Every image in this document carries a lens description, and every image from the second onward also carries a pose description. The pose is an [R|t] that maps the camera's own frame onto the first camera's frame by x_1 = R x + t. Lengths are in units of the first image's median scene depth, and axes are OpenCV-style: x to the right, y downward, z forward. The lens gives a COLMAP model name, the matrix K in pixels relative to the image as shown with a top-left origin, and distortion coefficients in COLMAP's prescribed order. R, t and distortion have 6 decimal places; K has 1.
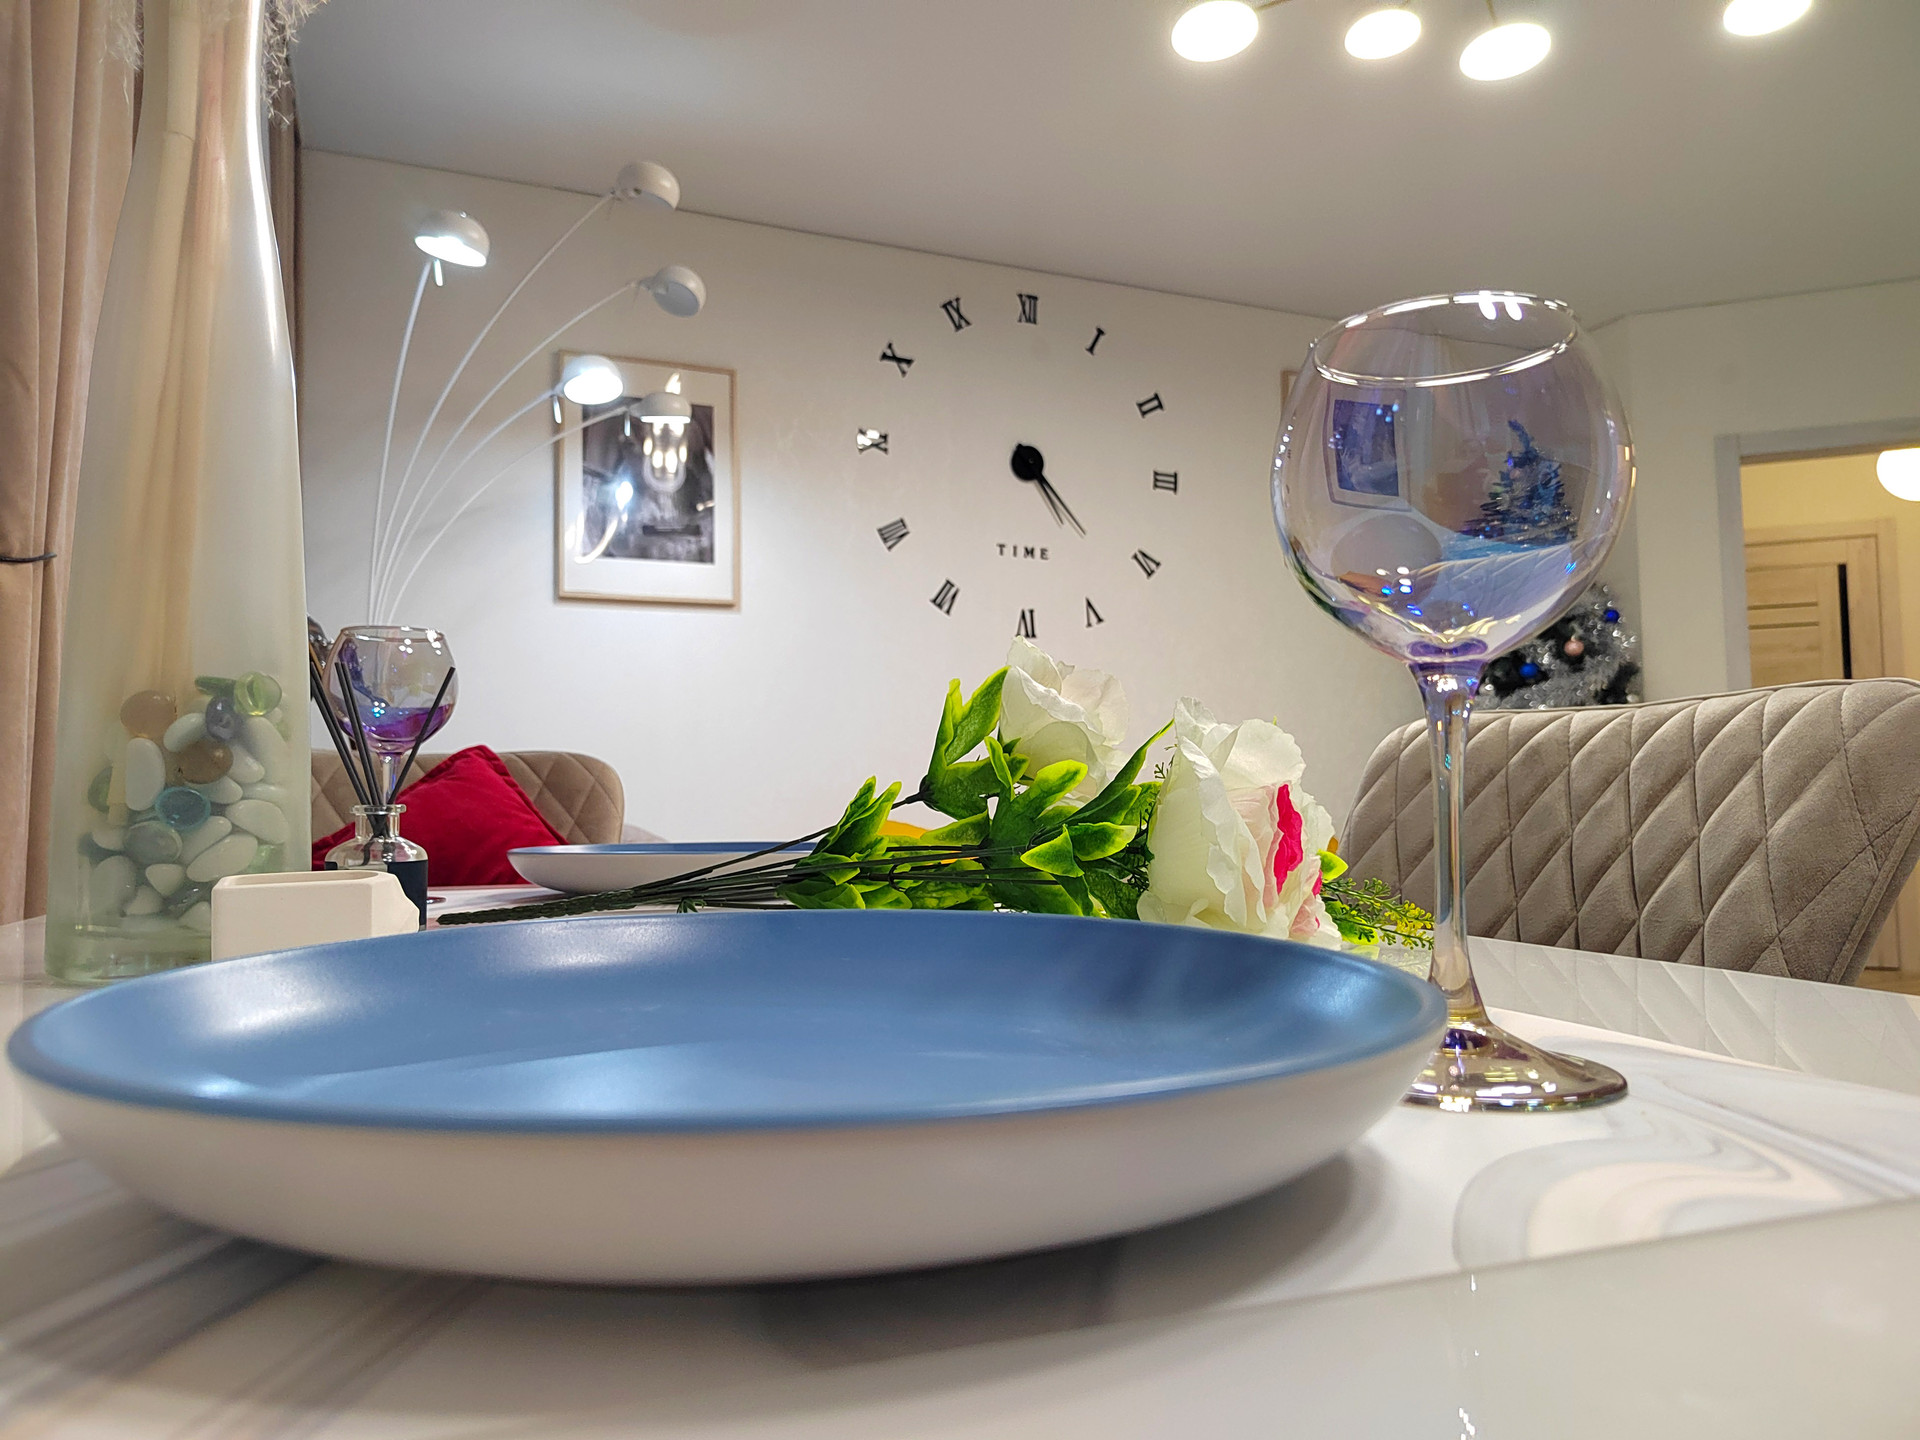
lens RADIAL K [[1301.1, 0, 967.9], [0, 1301.1, 722.9], [0, 0, 1]] dist [0.012294, -0.012869]
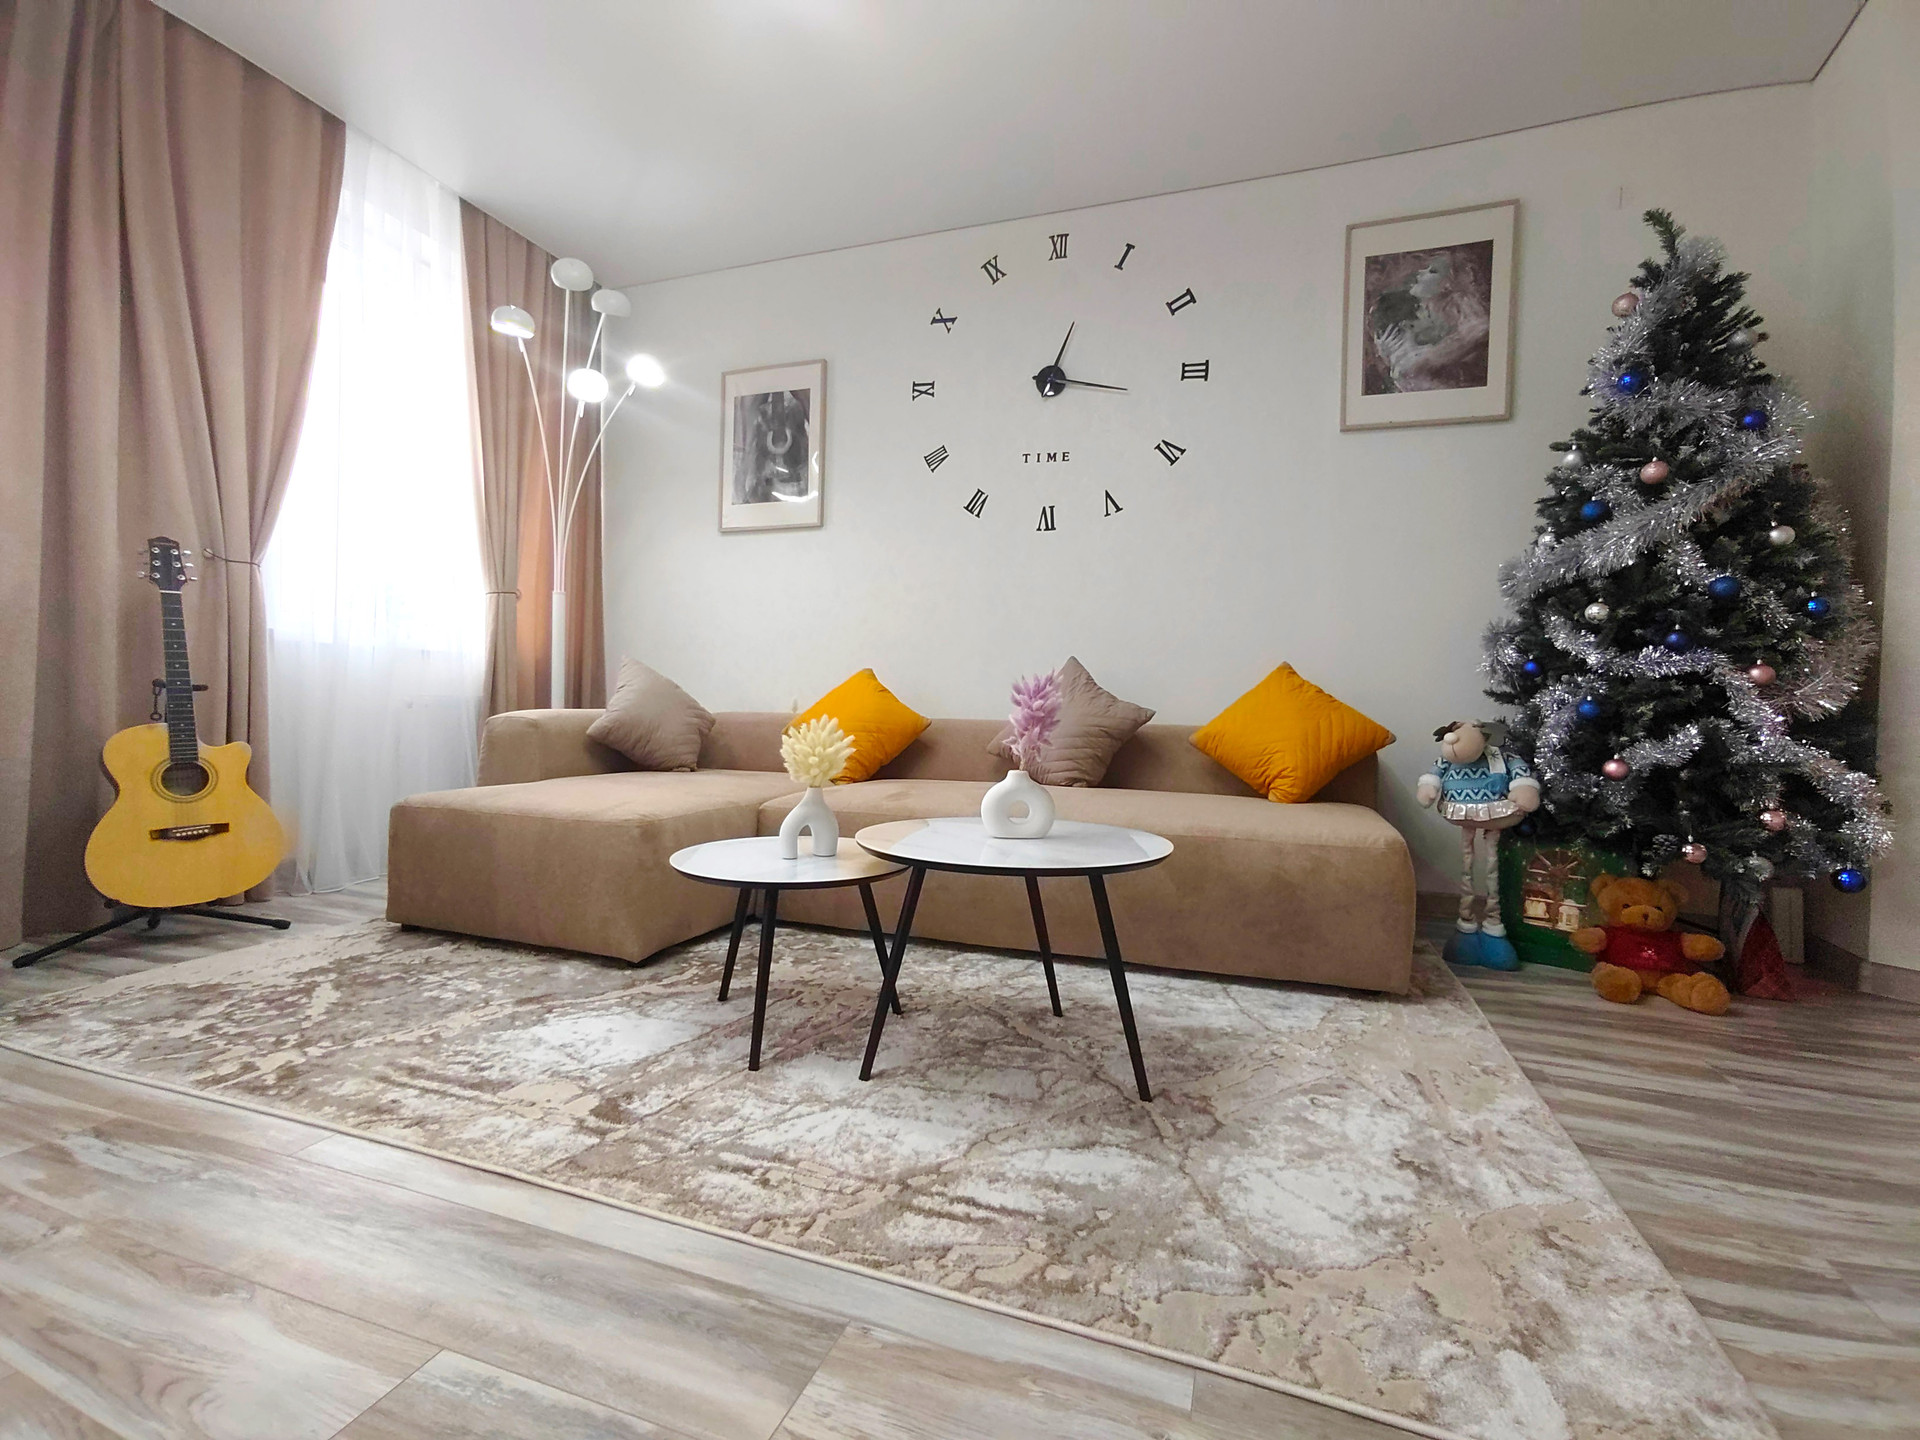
lens RADIAL K [[881.9, 0, 956.7], [0, 881.9, 709.4], [0, 0, 1]] dist [-0.012025, 0.012840]
pose [[0.724949, 0.039222, -0.687685, 0.547440], [0.006931, 0.997912, 0.064222, 0.045579], [0.688768, -0.051324, 0.723163, 0.350988]]
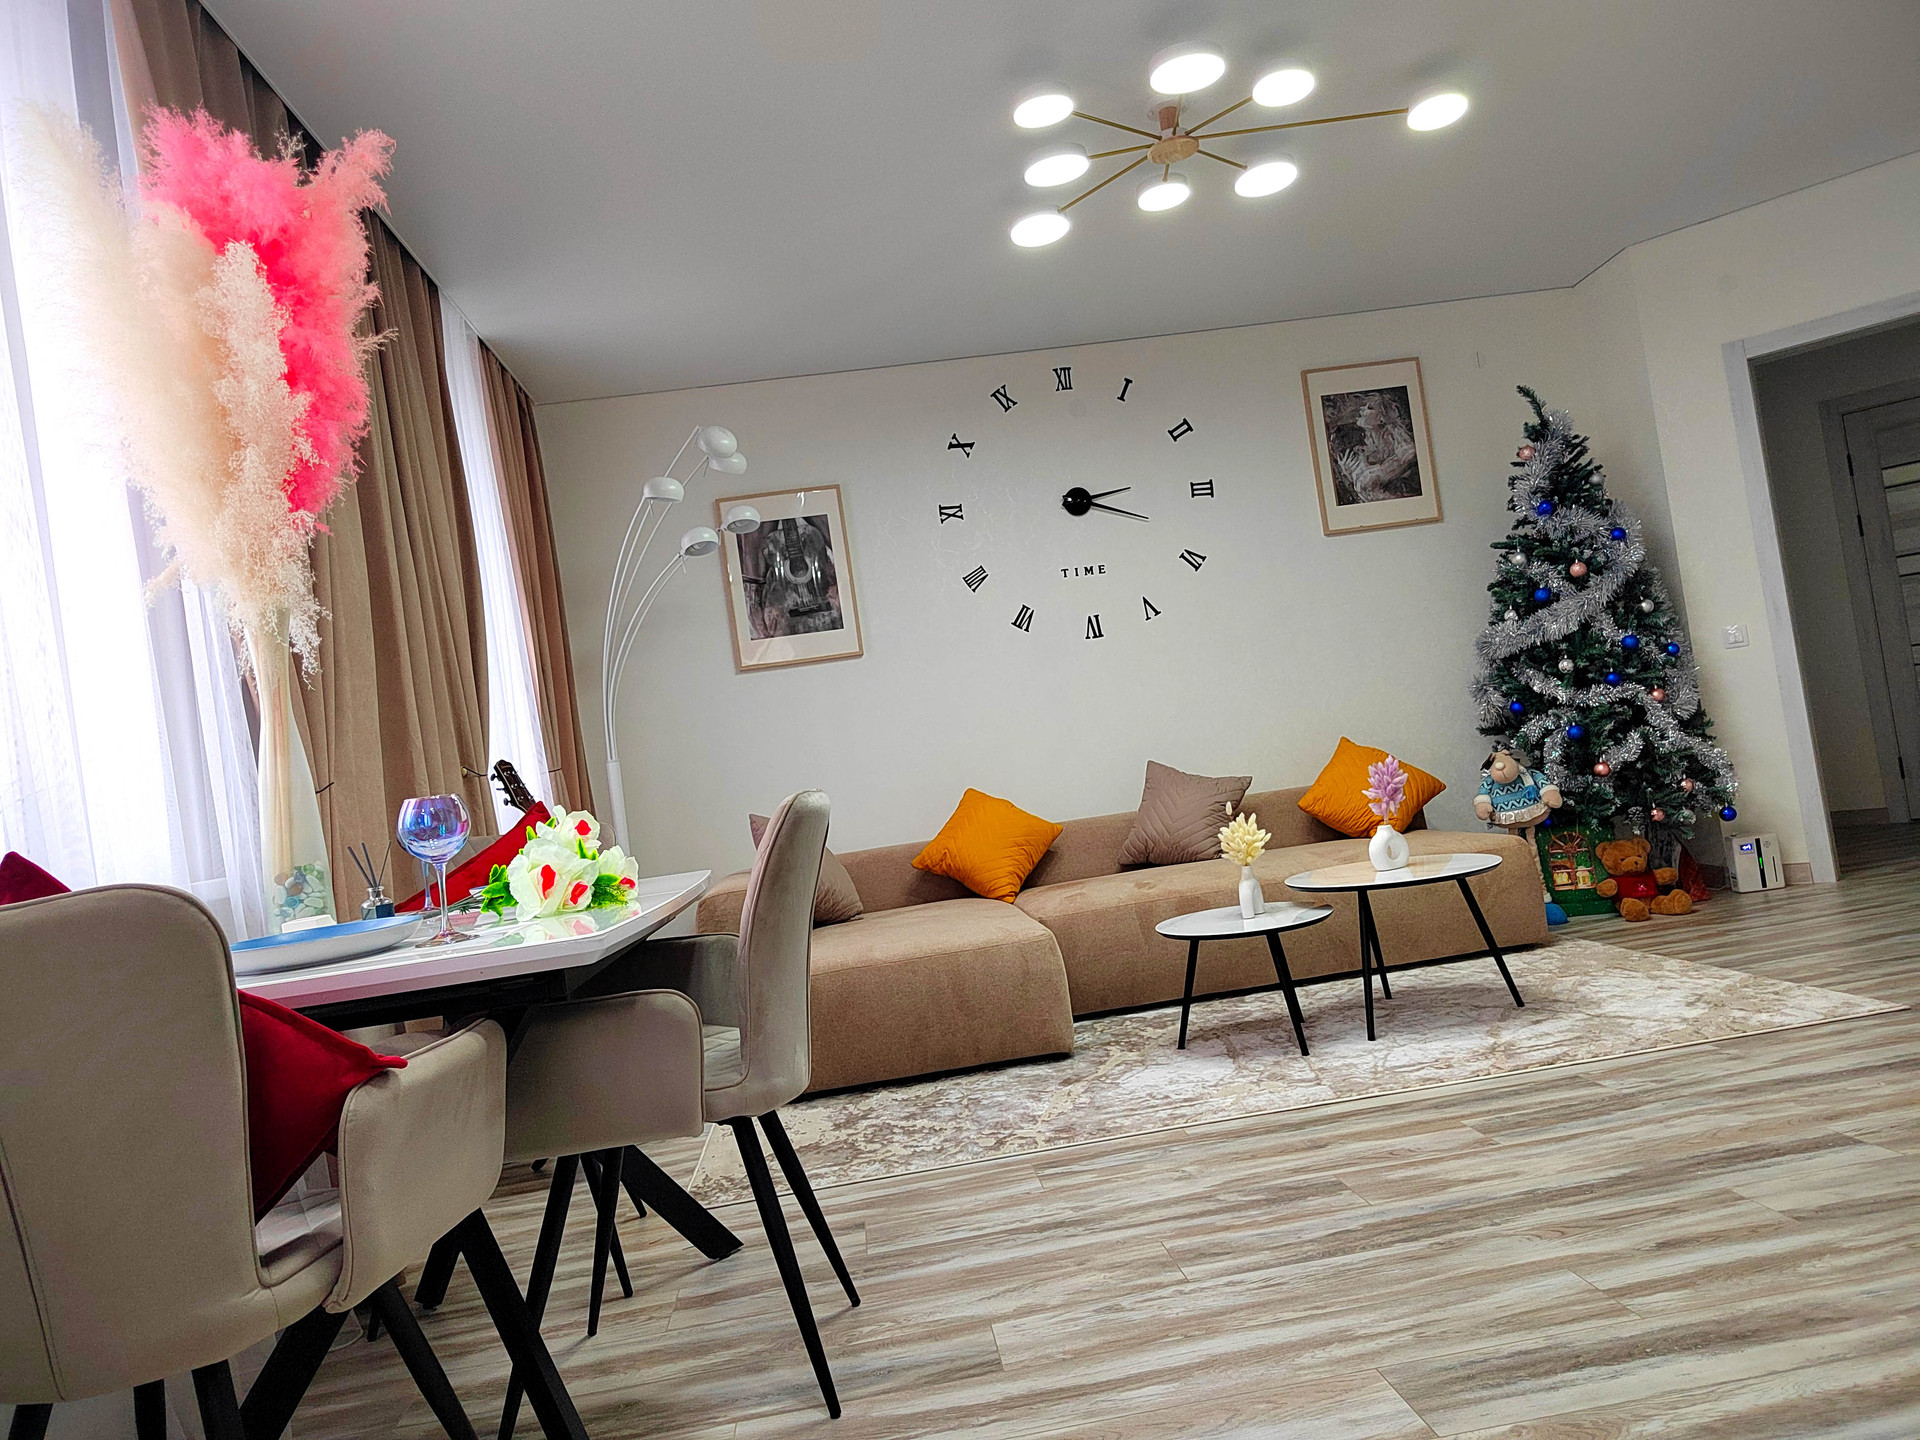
lens RADIAL K [[1301.1, 0, 952.3], [0, 1301.1, 733.5], [0, 0, 1]] dist [0.012294, -0.012869]
pose [[0.939009, -0.129086, -0.318747, 0.308992], [0.146016, 0.988837, 0.029693, -0.030932], [0.311356, -0.074424, 0.947375, -0.262919]]
